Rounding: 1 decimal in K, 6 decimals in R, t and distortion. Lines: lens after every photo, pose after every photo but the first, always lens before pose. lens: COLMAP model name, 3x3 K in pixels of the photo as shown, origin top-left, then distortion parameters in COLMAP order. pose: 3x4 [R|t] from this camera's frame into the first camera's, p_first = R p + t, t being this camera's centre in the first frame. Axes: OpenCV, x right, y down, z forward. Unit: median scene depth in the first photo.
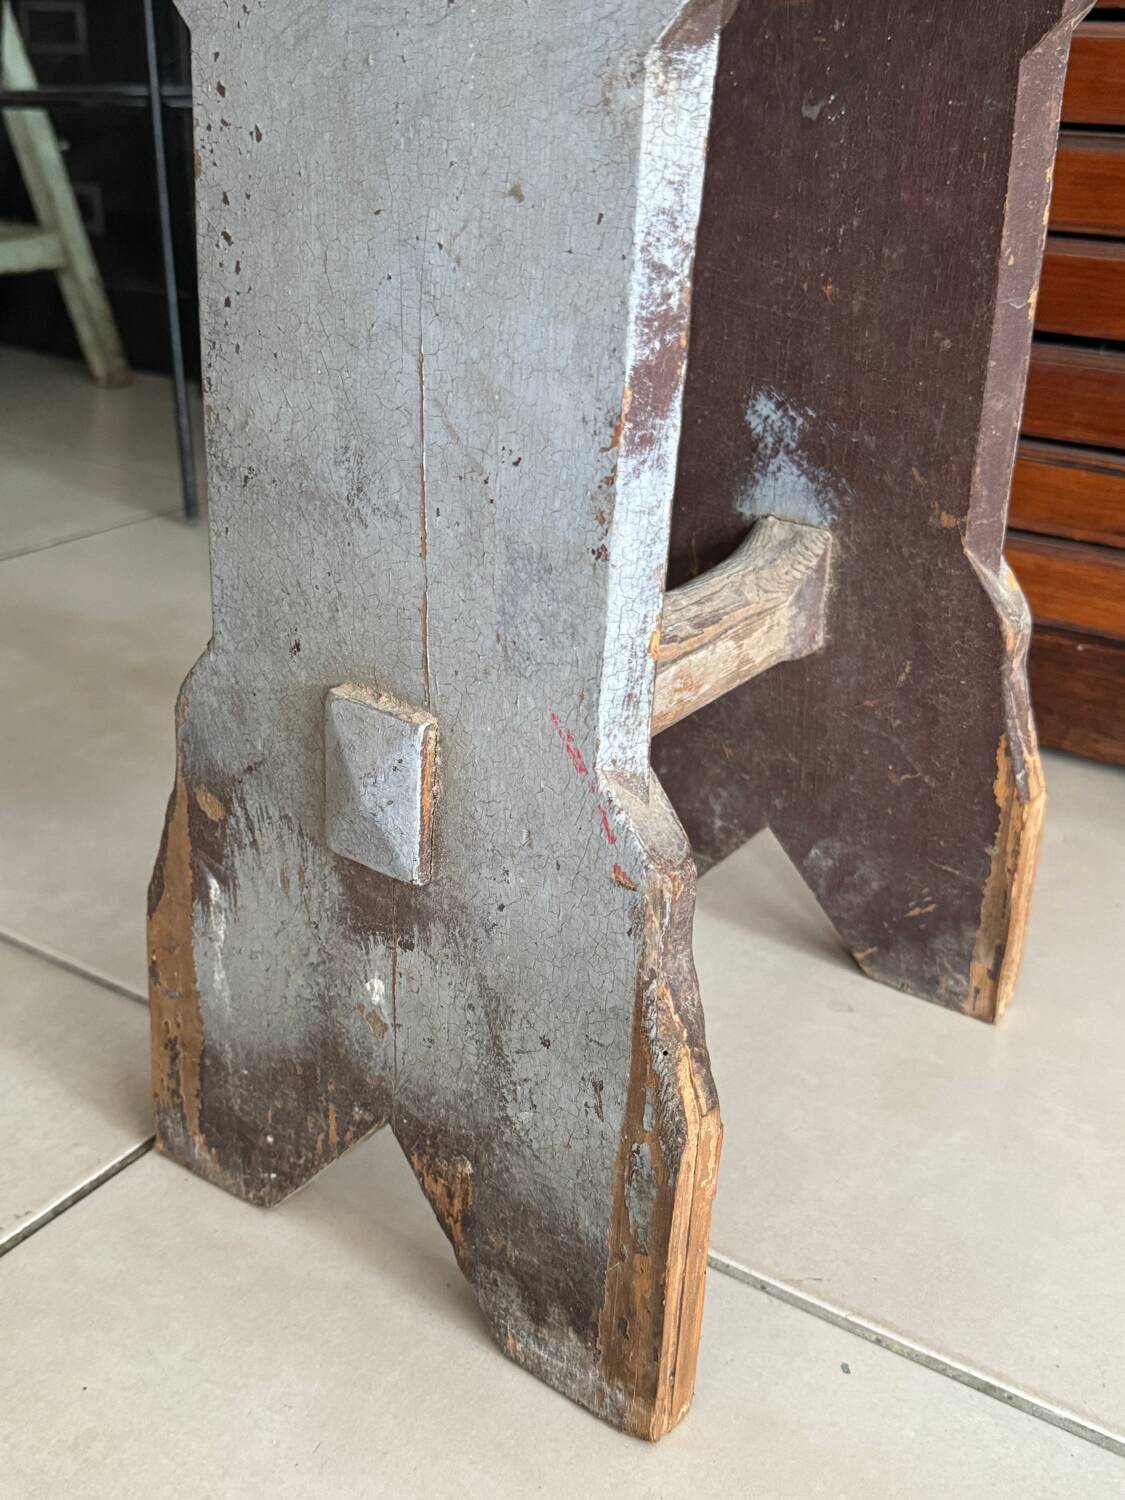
lens RADIAL K [[1553.7, 0, 566.1], [0, 1553.7, 757.8], [0, 0, 1]] dist [0.173508, -0.382597]
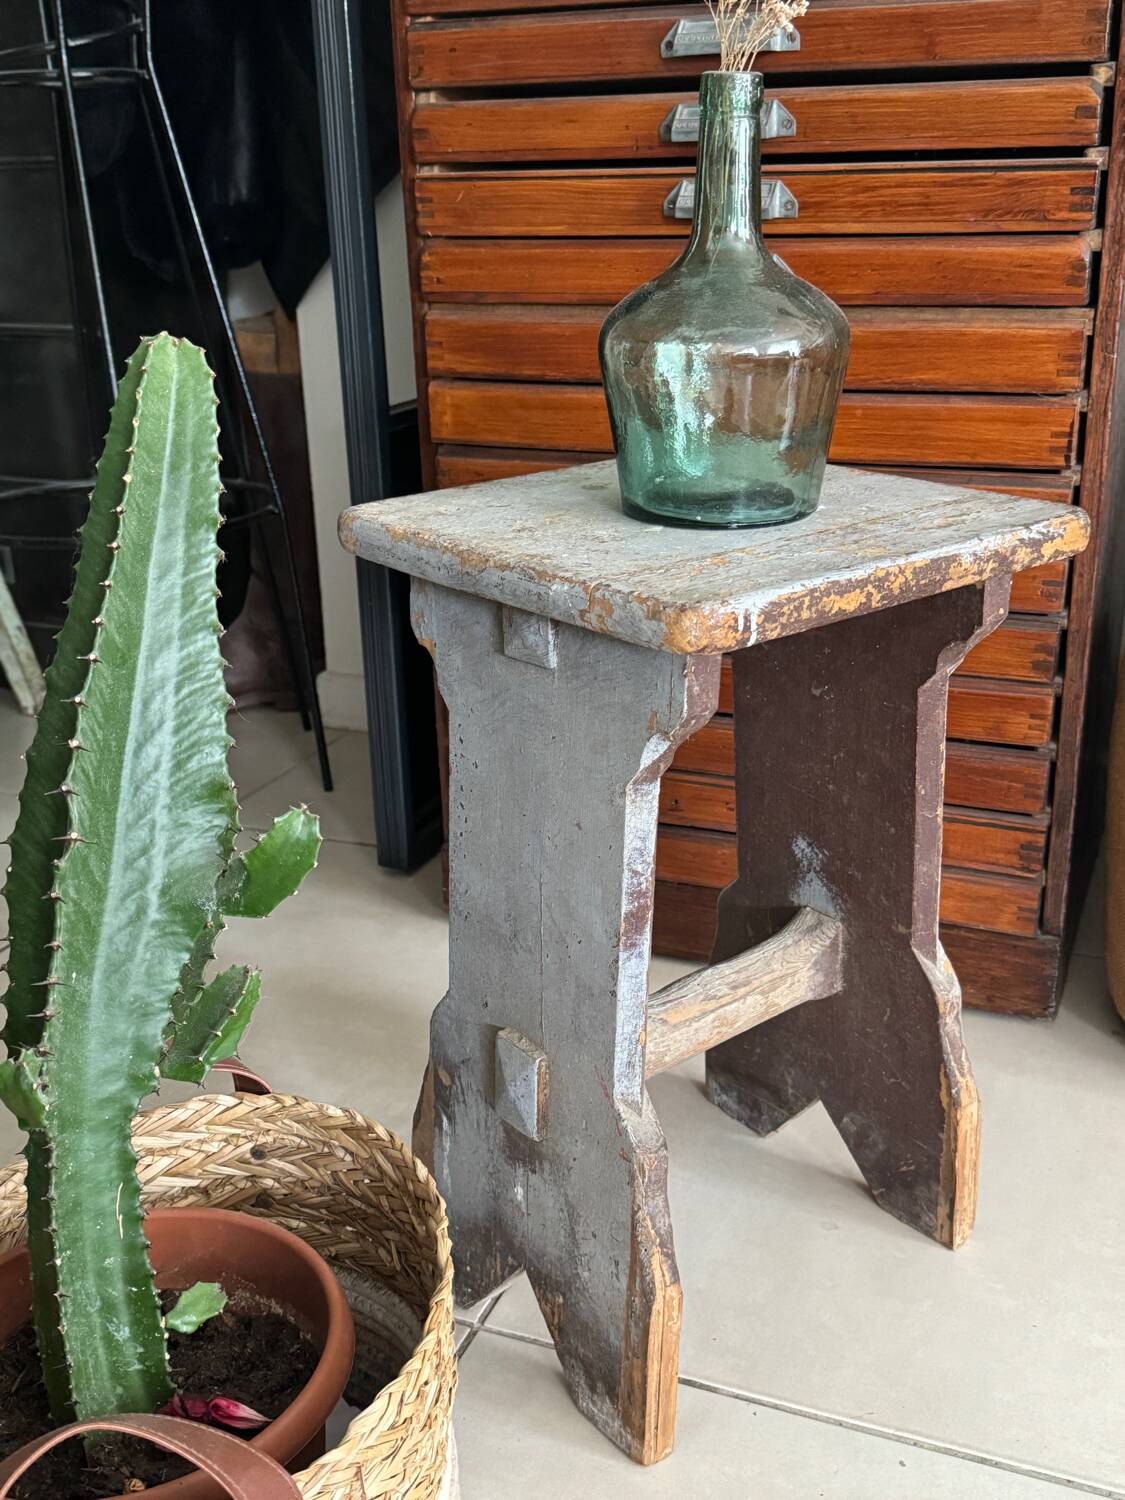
lens RADIAL K [[1588.5, 0, 570.9], [0, 1588.5, 757.0], [0, 0, 1]] dist [0.172388, -0.414436]
pose [[0.969713, 0.046911, -0.239699, 0.358138], [-0.064497, 0.995729, -0.066055, -0.235505], [0.235577, 0.079514, 0.968597, -0.832792]]
